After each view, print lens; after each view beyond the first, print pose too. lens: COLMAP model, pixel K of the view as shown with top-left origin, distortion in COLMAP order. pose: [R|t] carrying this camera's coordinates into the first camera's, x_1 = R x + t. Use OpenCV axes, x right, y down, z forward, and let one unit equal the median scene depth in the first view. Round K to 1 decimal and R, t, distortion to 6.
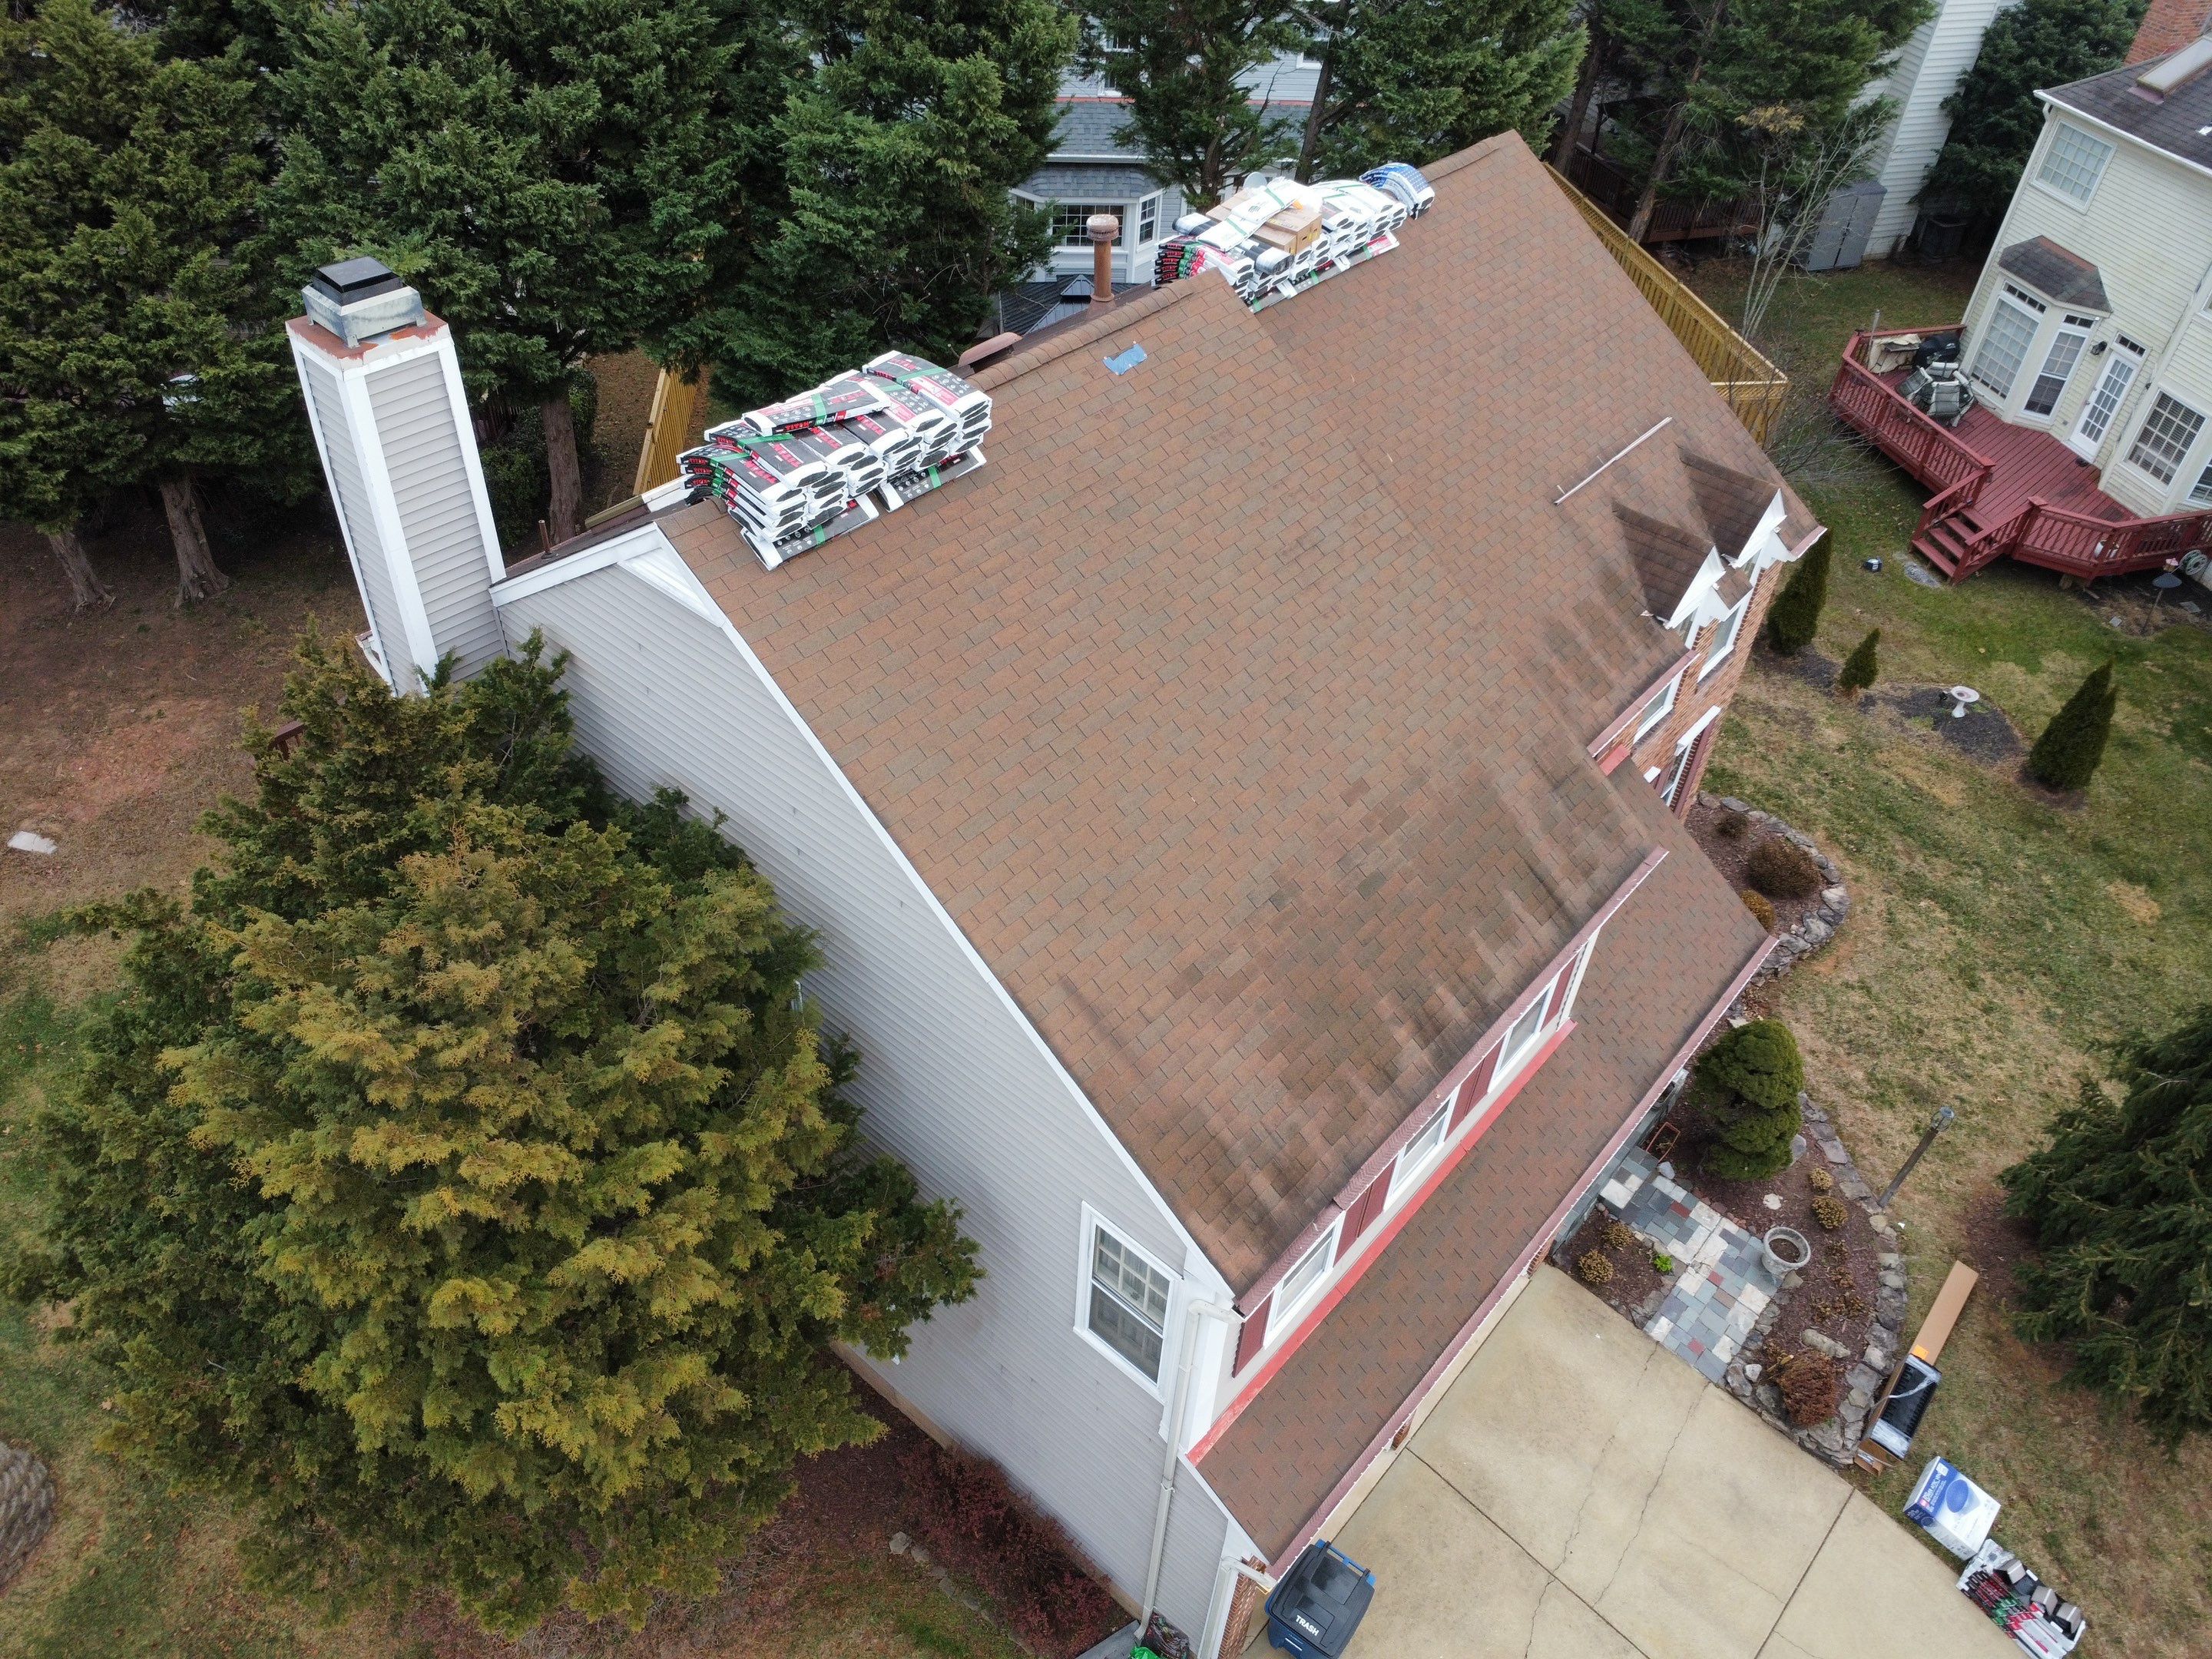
lens RADIAL K [[1625.1, 0, 1103.8], [0, 1625.1, 827.7], [0, 0, 1]] dist [-0.037340, -0.001652]
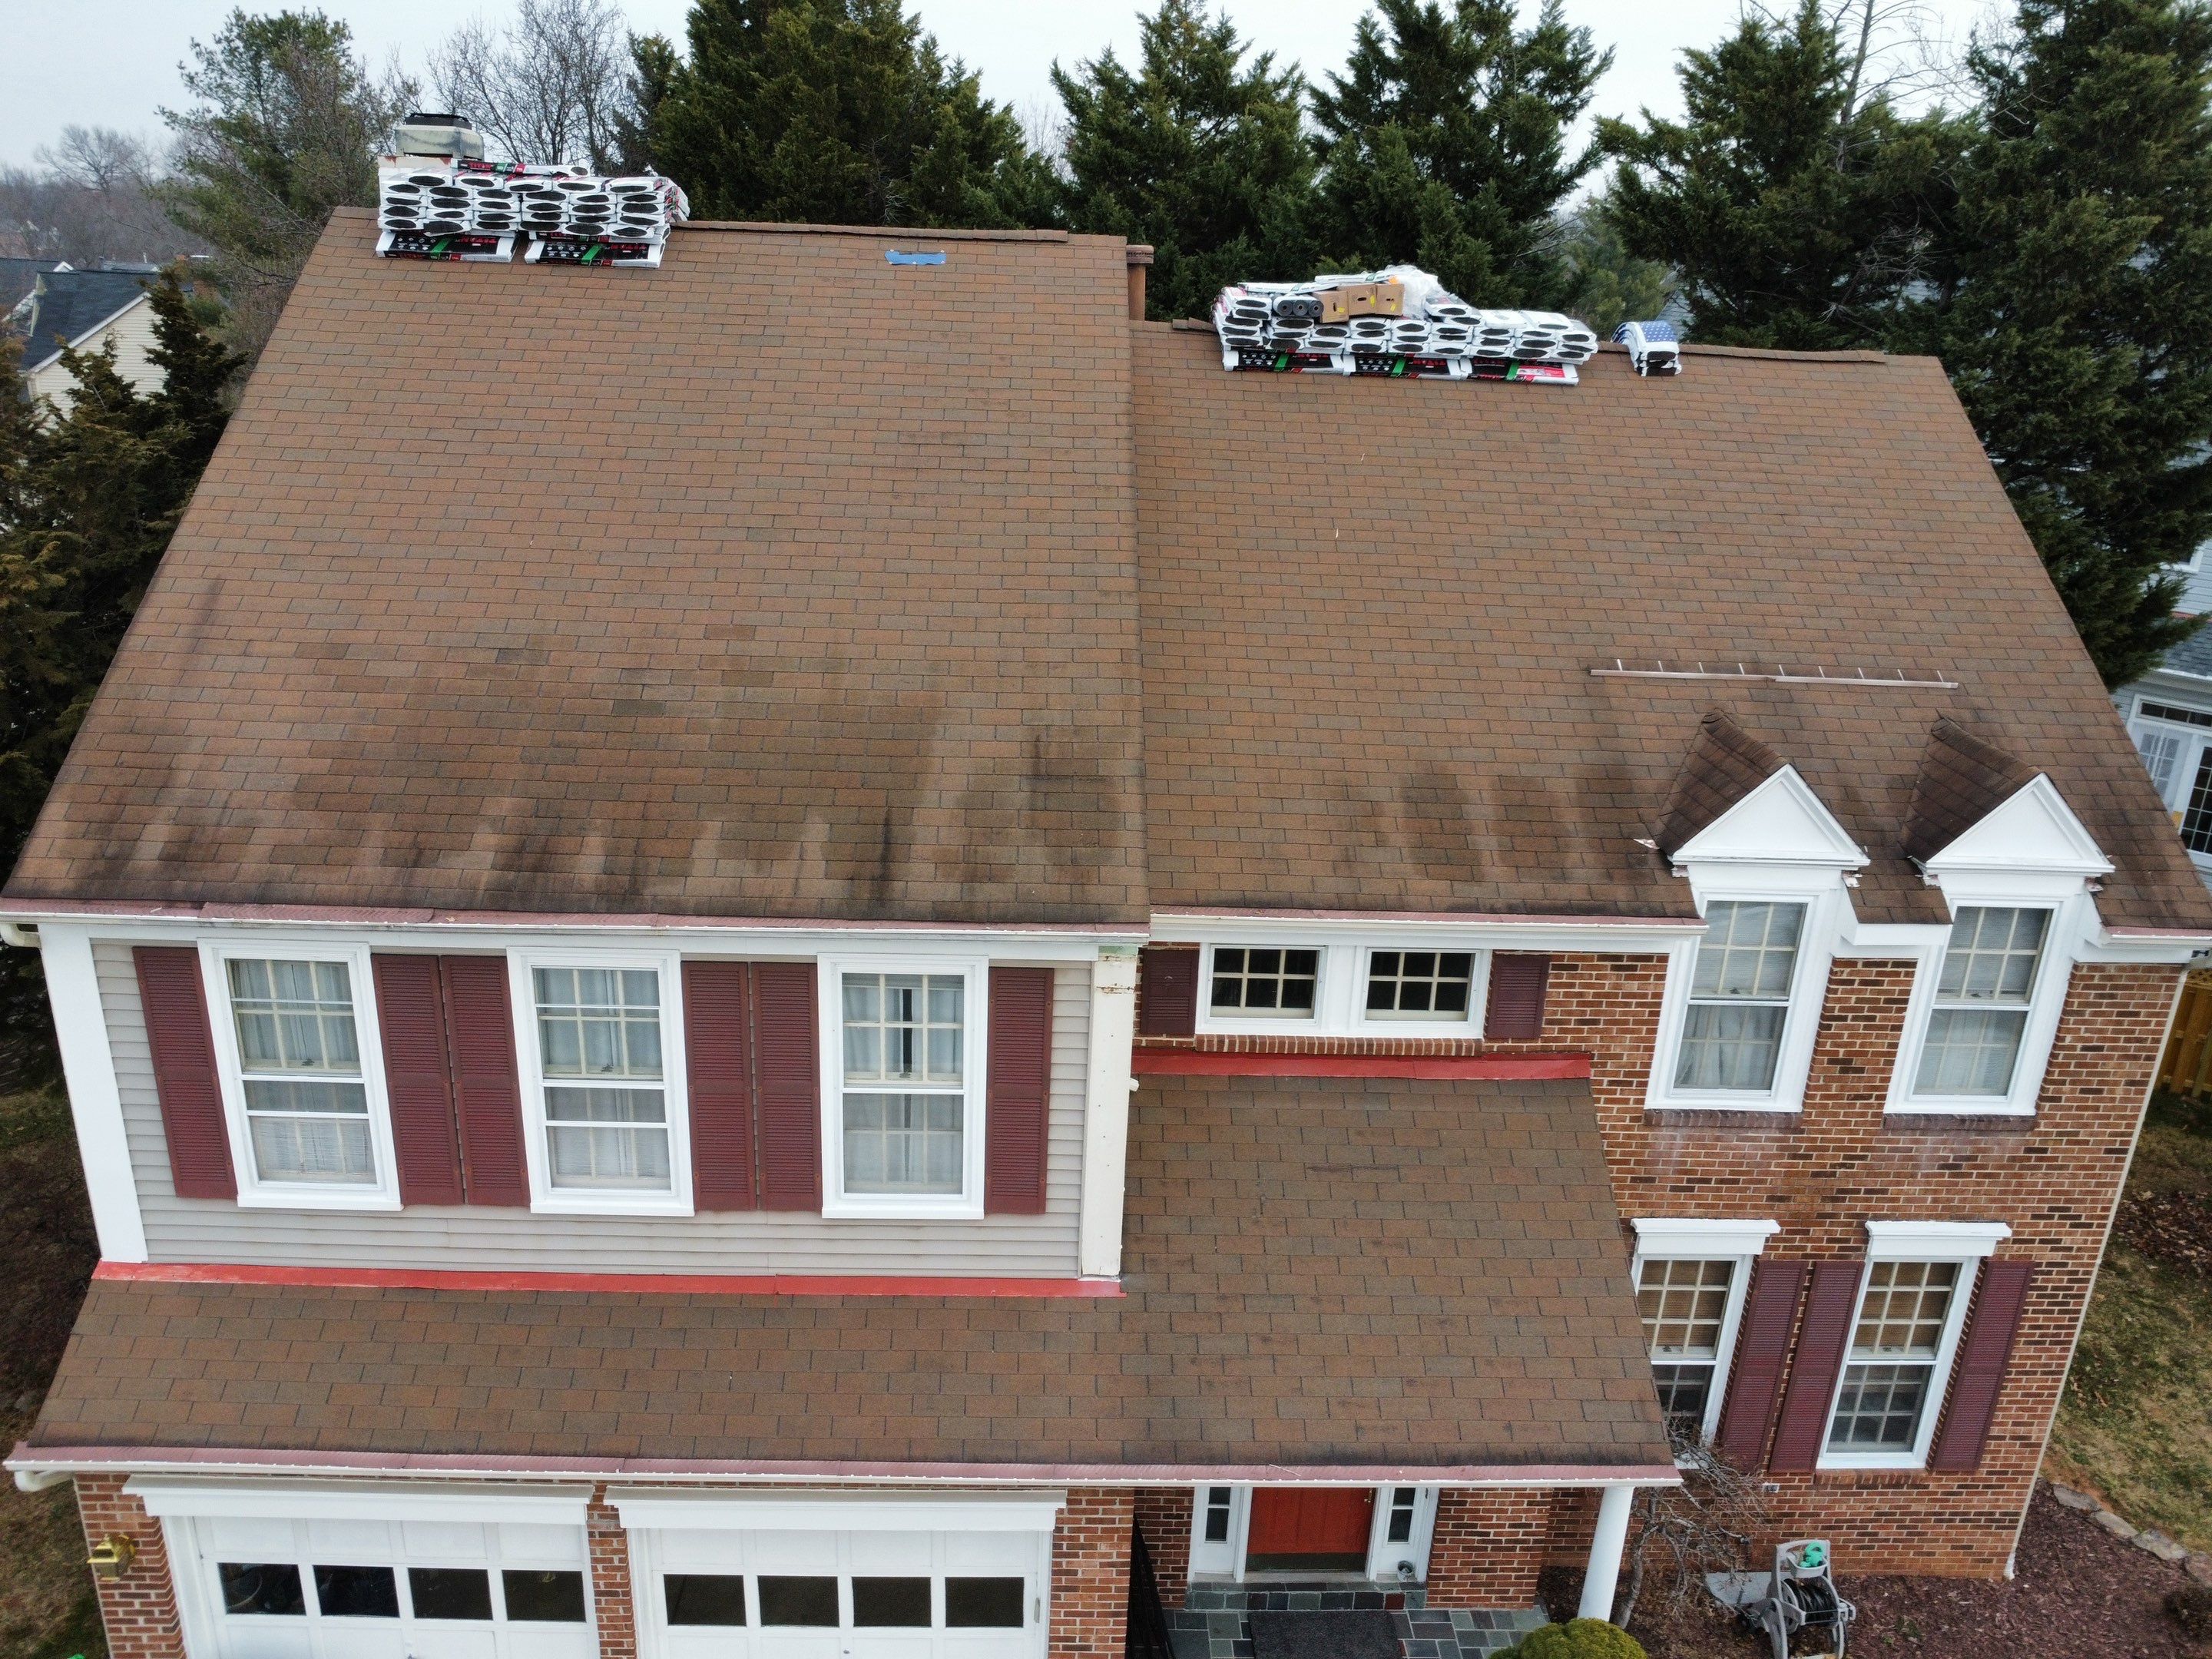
lens RADIAL K [[1625.1, 0, 1103.8], [0, 1625.1, 827.7], [0, 0, 1]] dist [-0.037340, -0.001652]
pose [[0.679540, 0.222066, -0.699222, 0.897026], [-0.497899, 0.839585, -0.217241, 0.144986], [0.538815, 0.495766, 0.681098, 0.661493]]
